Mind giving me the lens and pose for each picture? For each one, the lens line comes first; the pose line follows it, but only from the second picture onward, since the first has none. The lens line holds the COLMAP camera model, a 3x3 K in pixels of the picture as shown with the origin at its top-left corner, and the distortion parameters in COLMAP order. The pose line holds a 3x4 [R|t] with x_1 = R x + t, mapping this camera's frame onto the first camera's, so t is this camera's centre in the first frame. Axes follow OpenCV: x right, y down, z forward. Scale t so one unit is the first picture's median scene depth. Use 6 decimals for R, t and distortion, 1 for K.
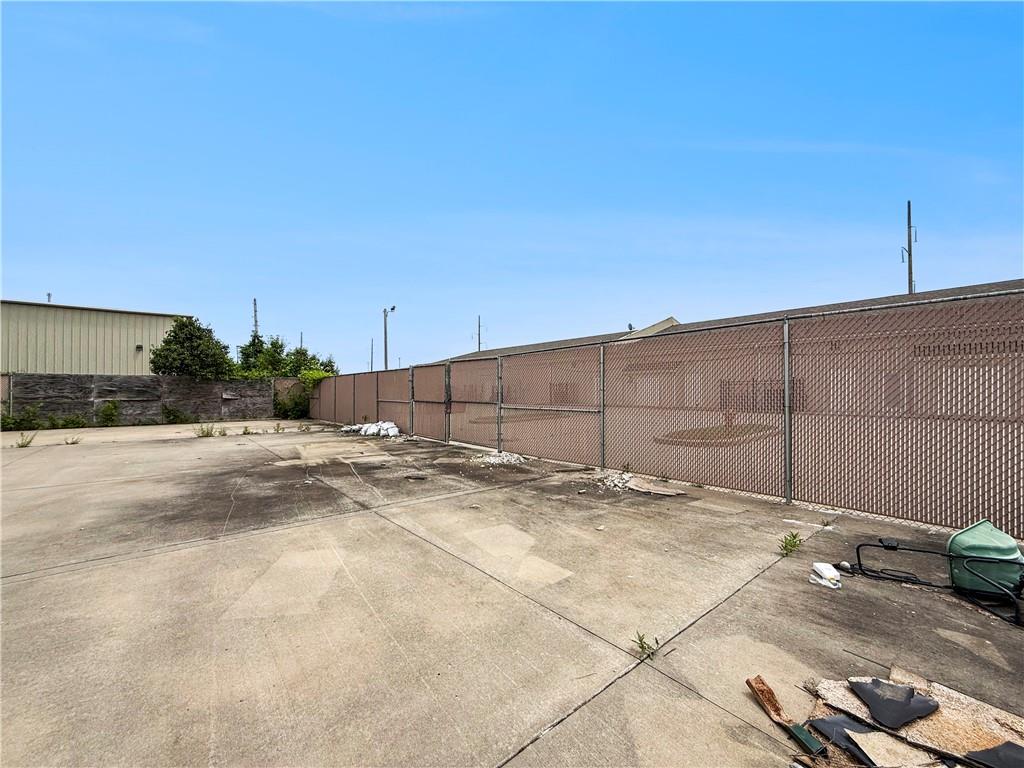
lens RADIAL K [[409.7, 0, 512.0], [0, 409.7, 384.0], [0, 0, 1]] dist [-0.003608, -0.000114]
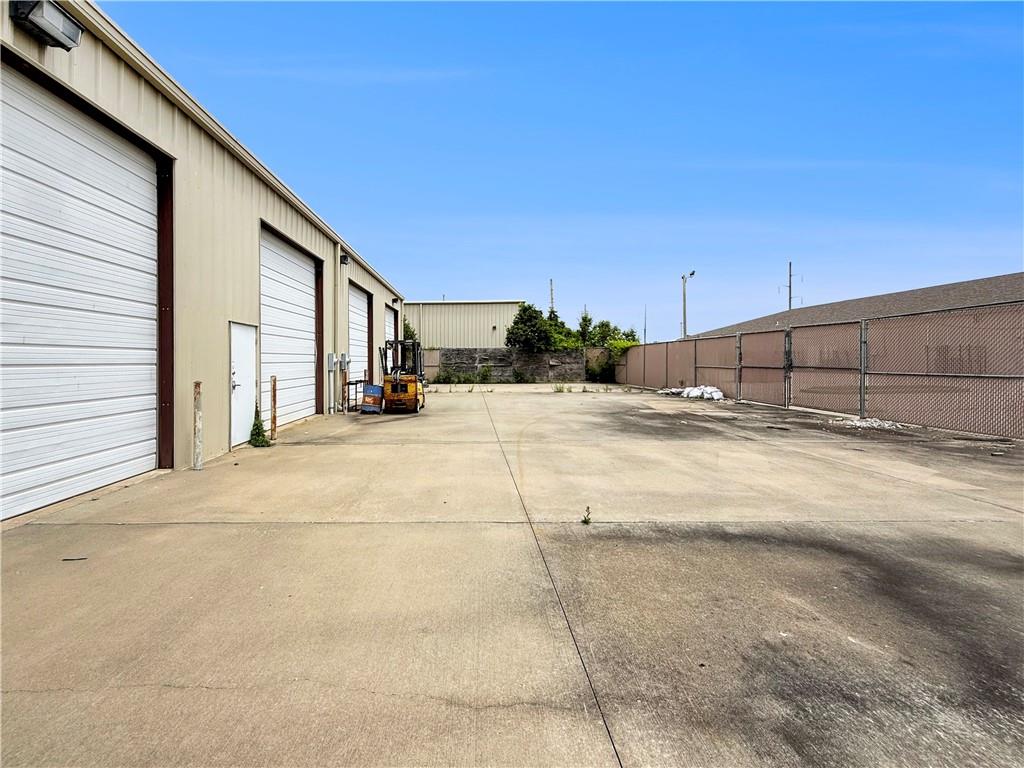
lens RADIAL K [[427.3, 0, 468.0], [0, 427.3, 363.4], [0, 0, 1]] dist [0.000551, -0.000128]
pose [[0.752257, 0.002456, -0.658865, -0.035484], [0.014735, 0.999680, 0.020550, 0.000506], [0.658705, -0.025167, 0.751980, -0.197716]]
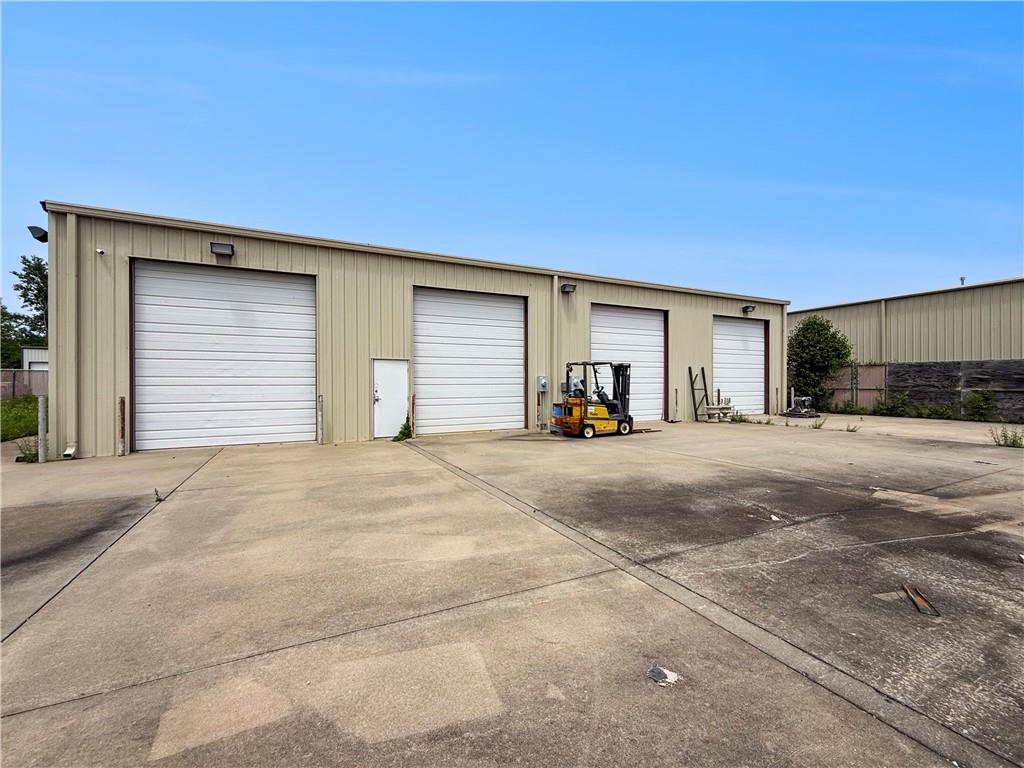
lens RADIAL K [[420.5, 0, 512.0], [0, 420.5, 384.0], [0, 0, 1]] dist [0.000810, 0.000158]
pose [[-0.220595, 0.009627, -0.975318, 0.093932], [0.018387, 0.999815, 0.005710, 0.003921], [0.975192, -0.016673, -0.220731, 0.267726]]
